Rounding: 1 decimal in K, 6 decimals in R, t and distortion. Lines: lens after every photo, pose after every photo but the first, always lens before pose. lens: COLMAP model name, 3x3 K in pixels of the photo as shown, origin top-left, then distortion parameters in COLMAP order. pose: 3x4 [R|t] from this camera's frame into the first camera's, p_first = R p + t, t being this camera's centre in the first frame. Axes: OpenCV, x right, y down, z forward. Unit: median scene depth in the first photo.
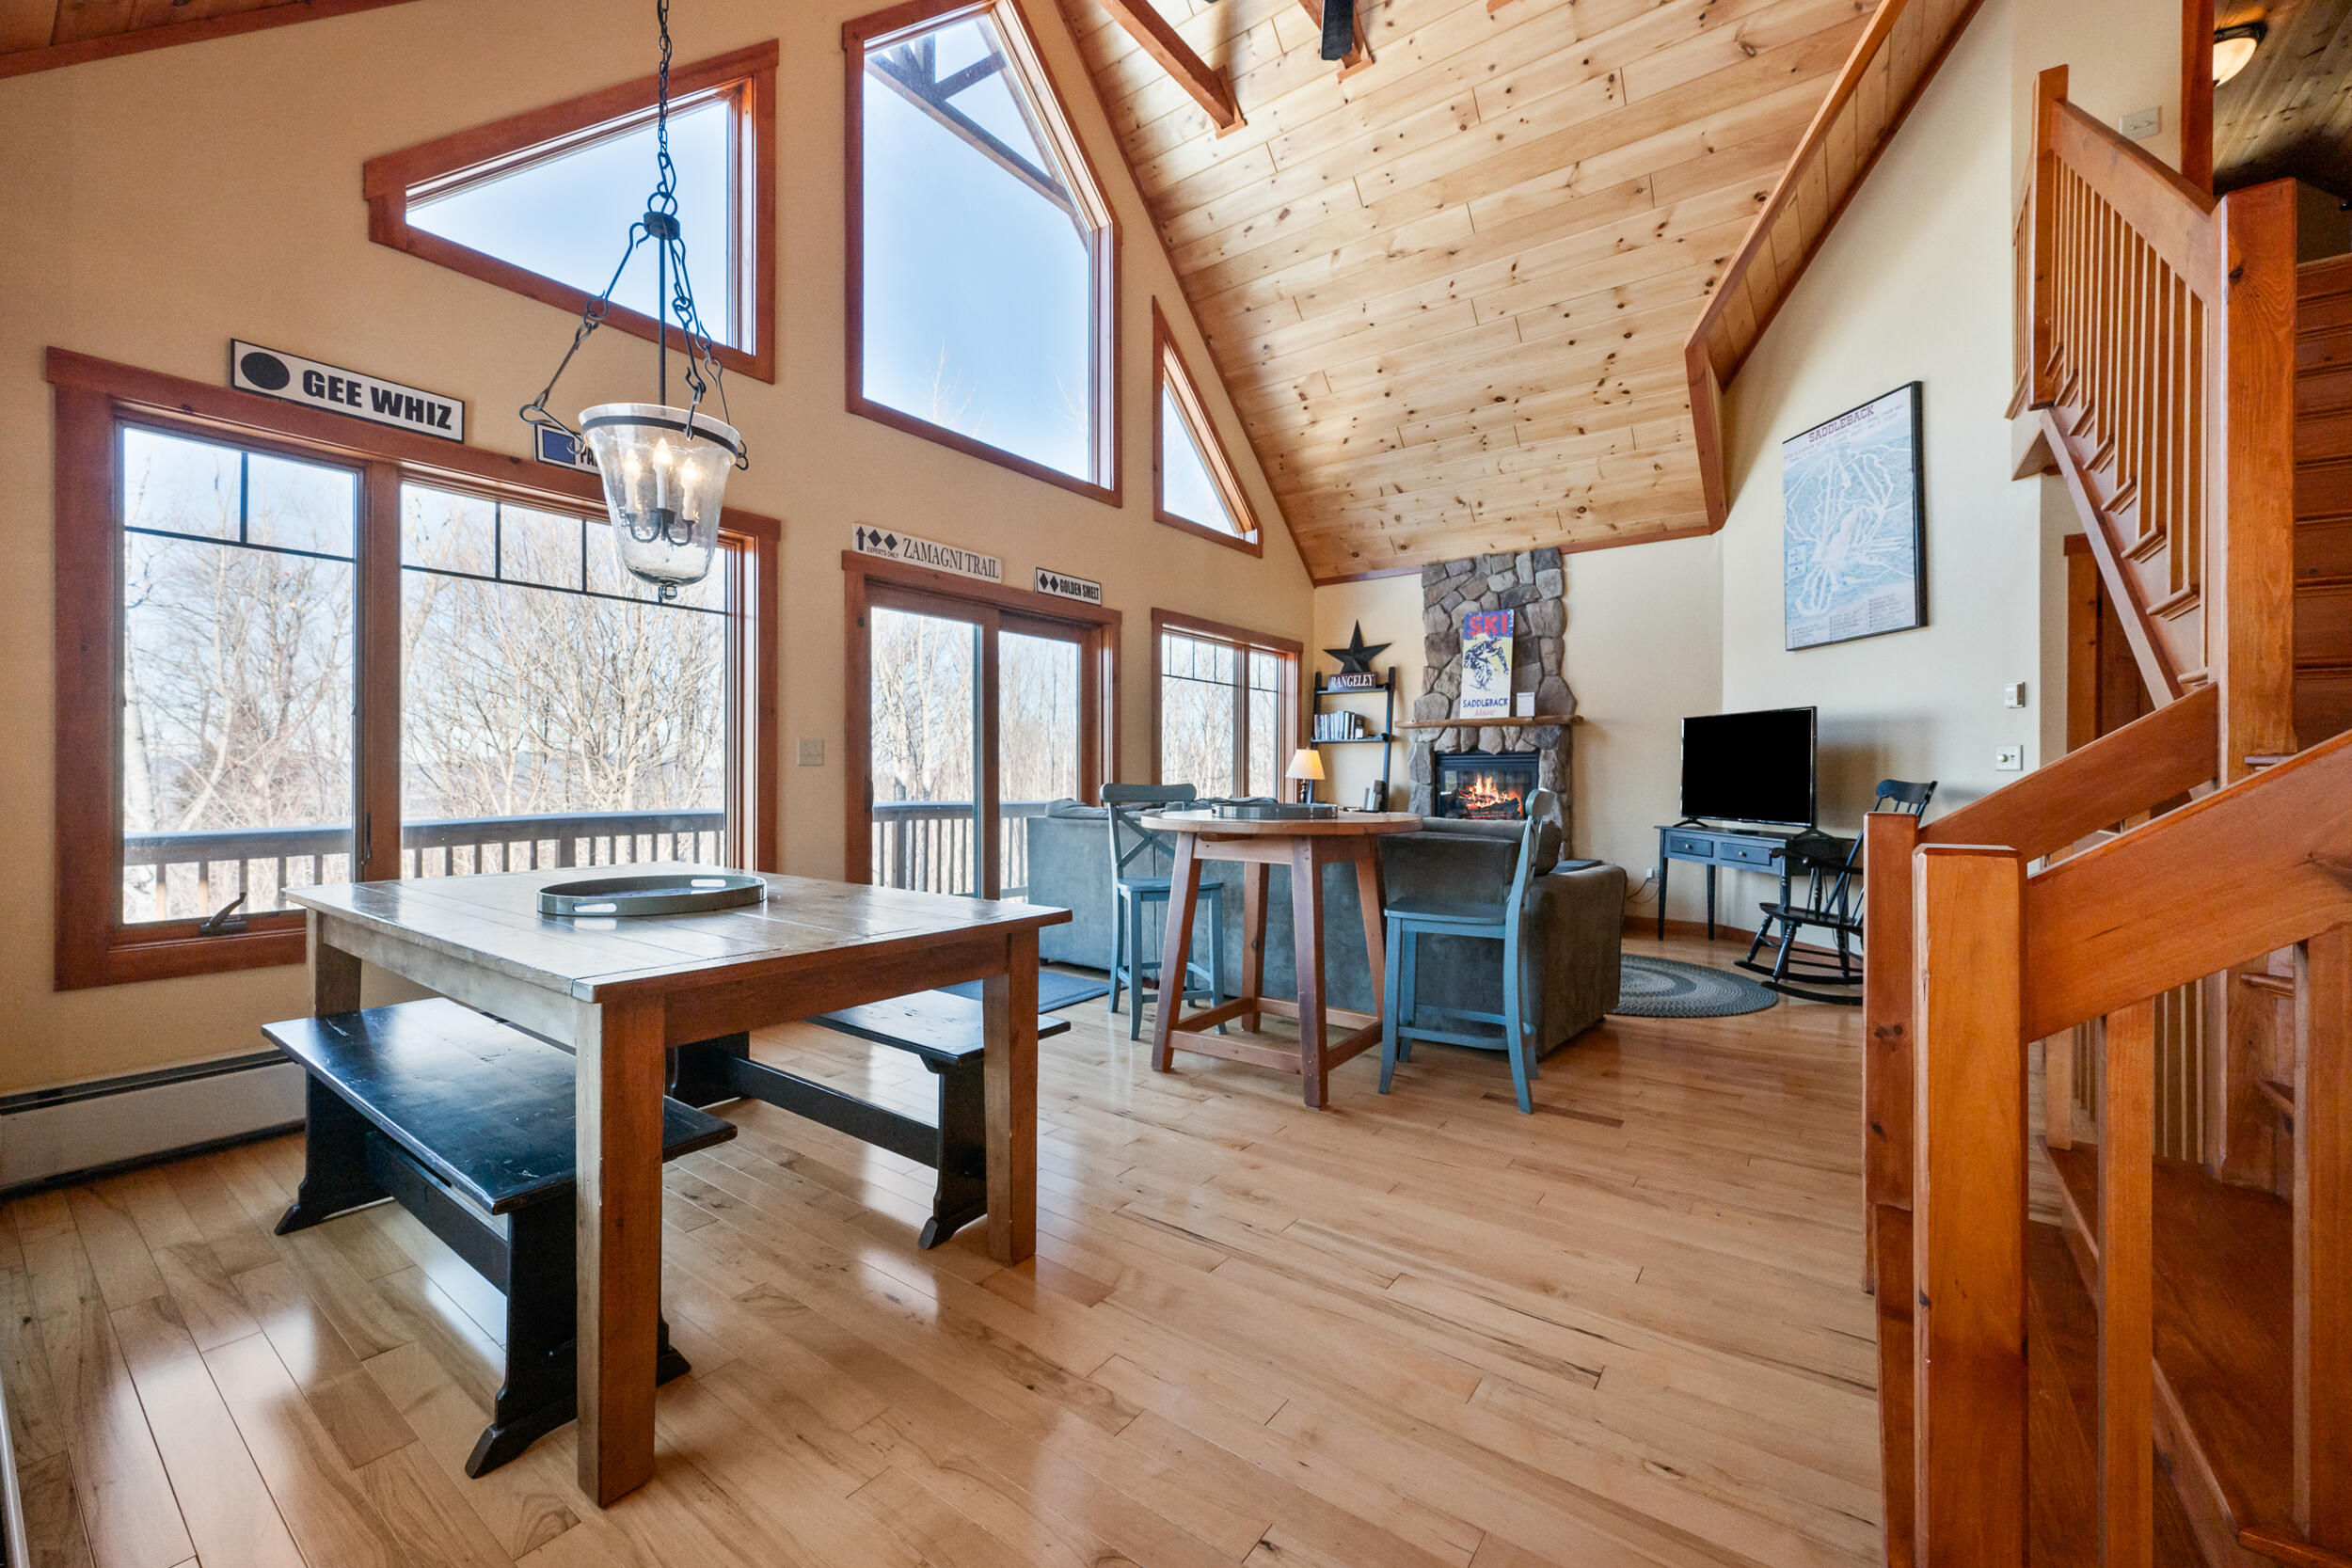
lens RADIAL K [[924.3, 0, 1181.1], [0, 924.3, 775.5], [0, 0, 1]] dist [-0.000922, -0.000082]
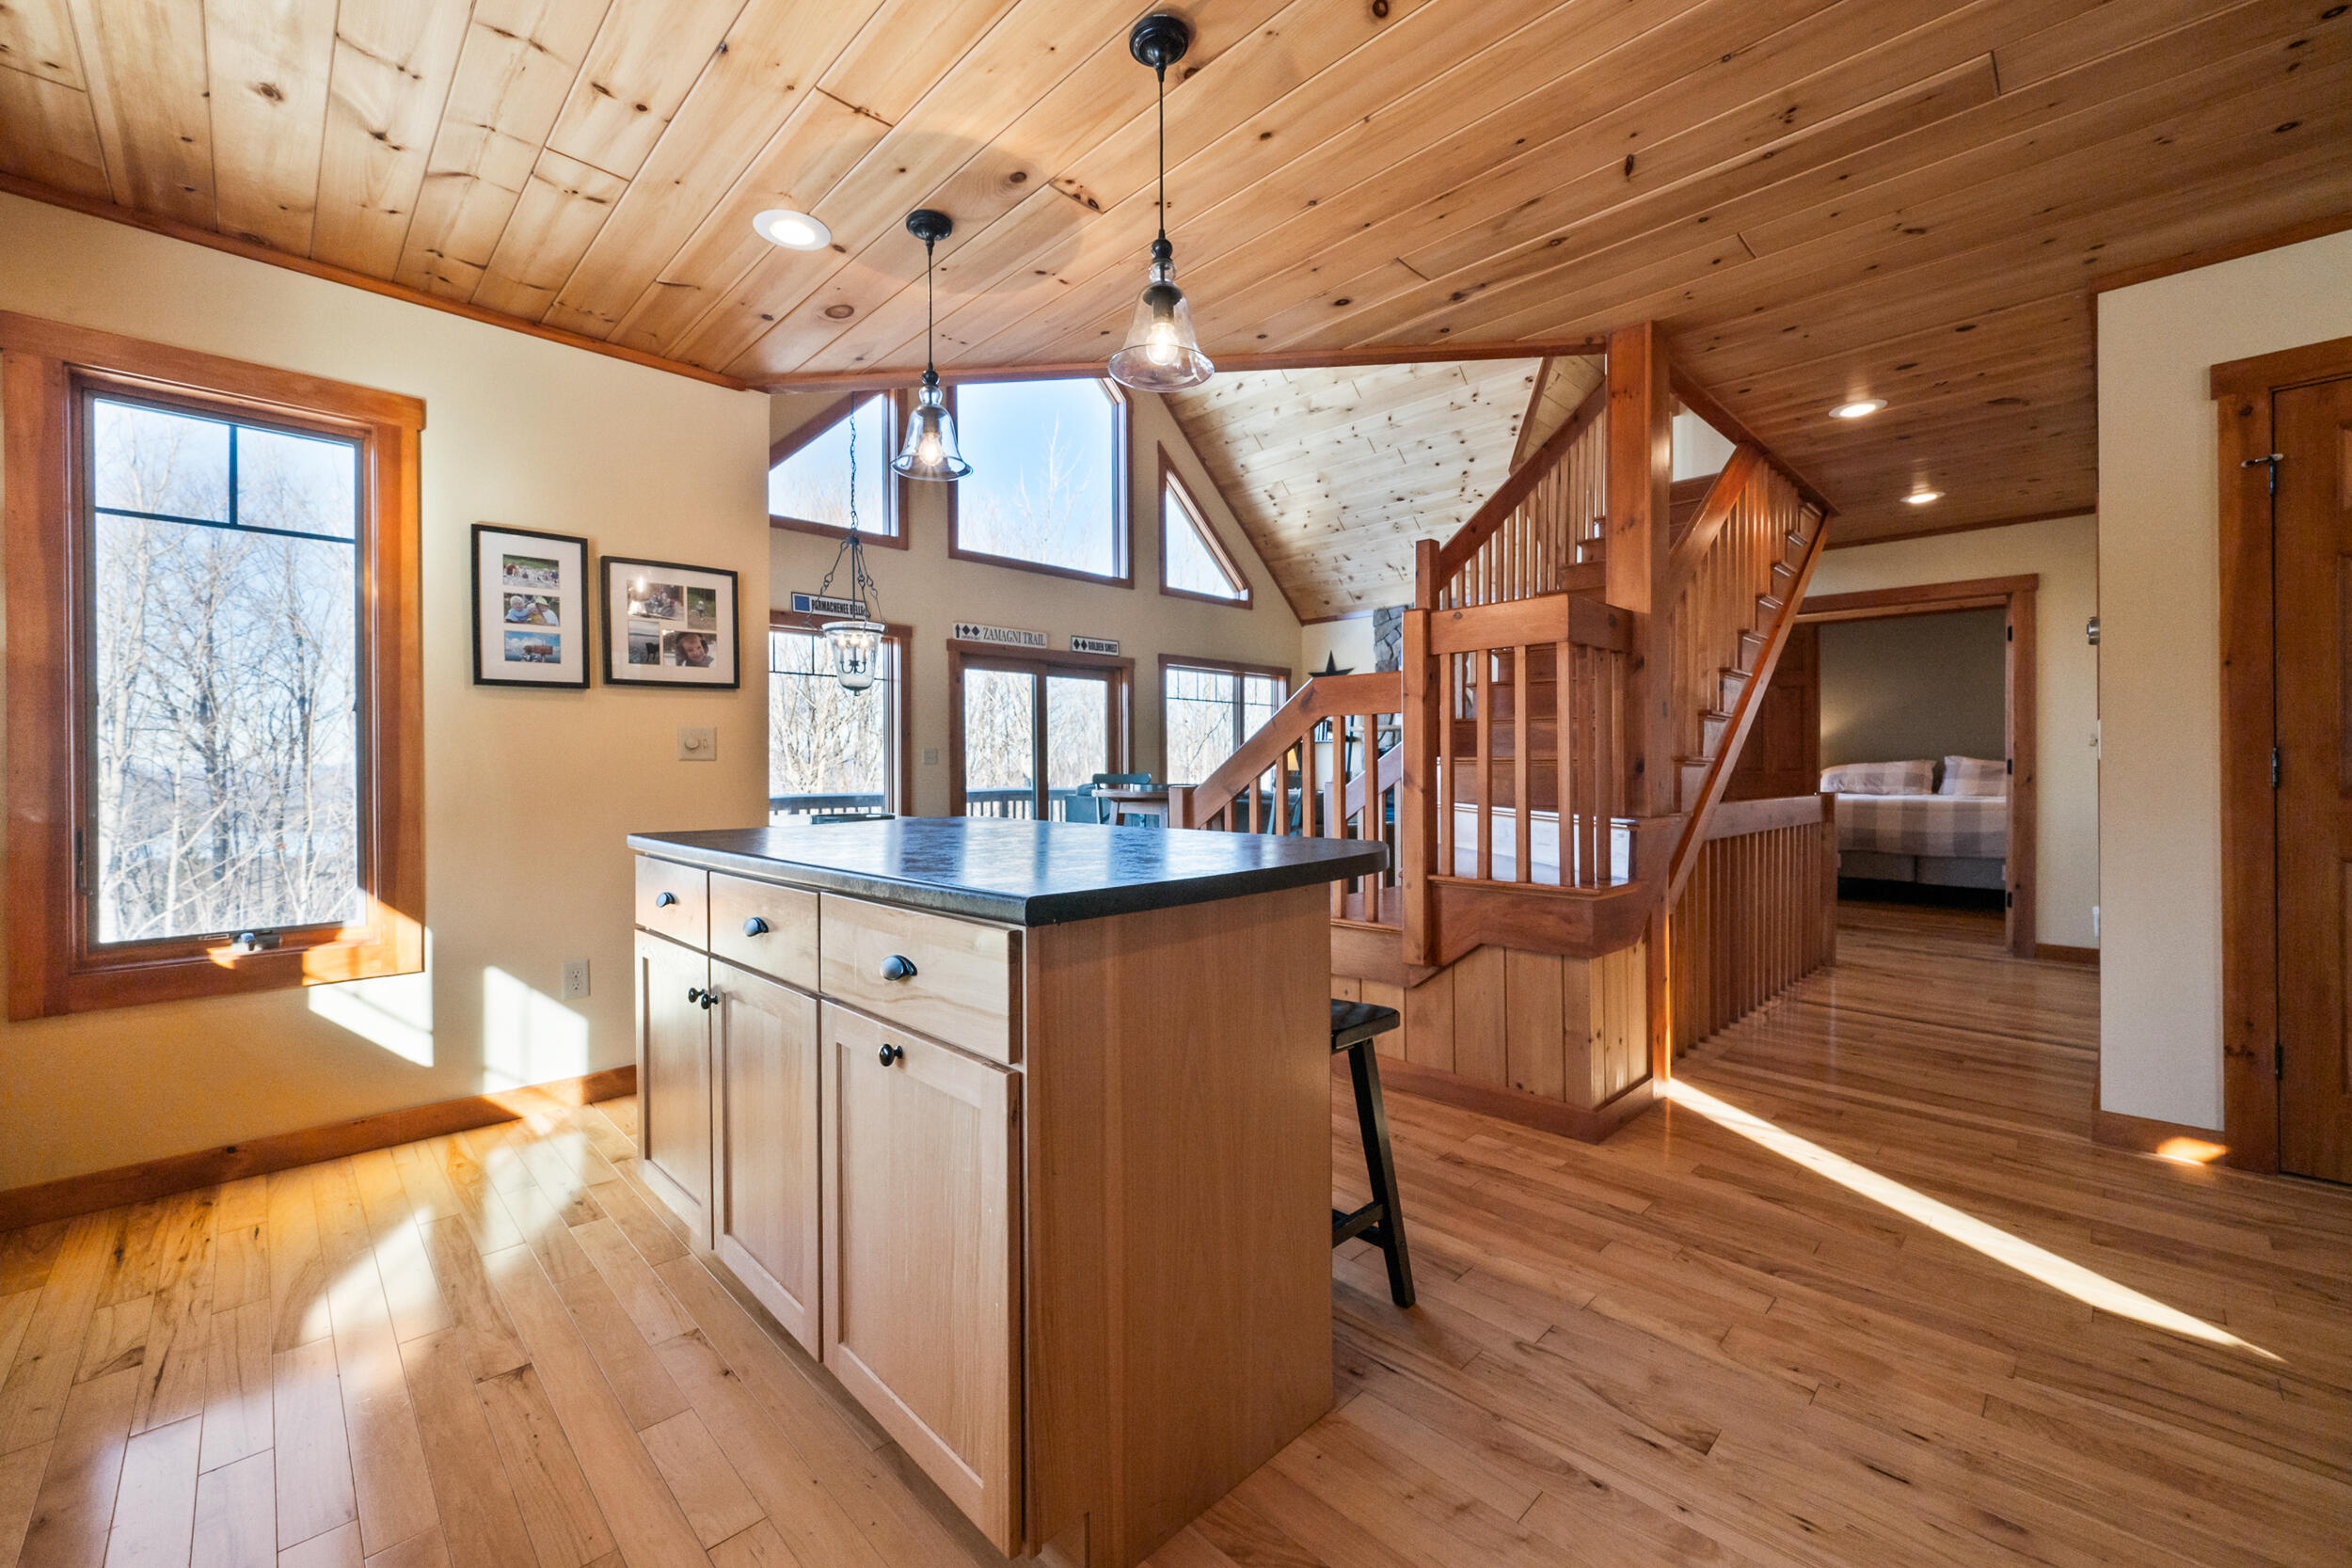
lens RADIAL K [[927.2, 0, 1186.1], [0, 927.2, 771.3], [0, 0, 1]] dist [-0.001021, -0.000307]
pose [[0.987877, -0.006576, -0.155100, 0.238749], [0.007009, 0.999973, 0.002245, 0.002206], [0.155081, -0.003304, 0.987896, -0.449981]]
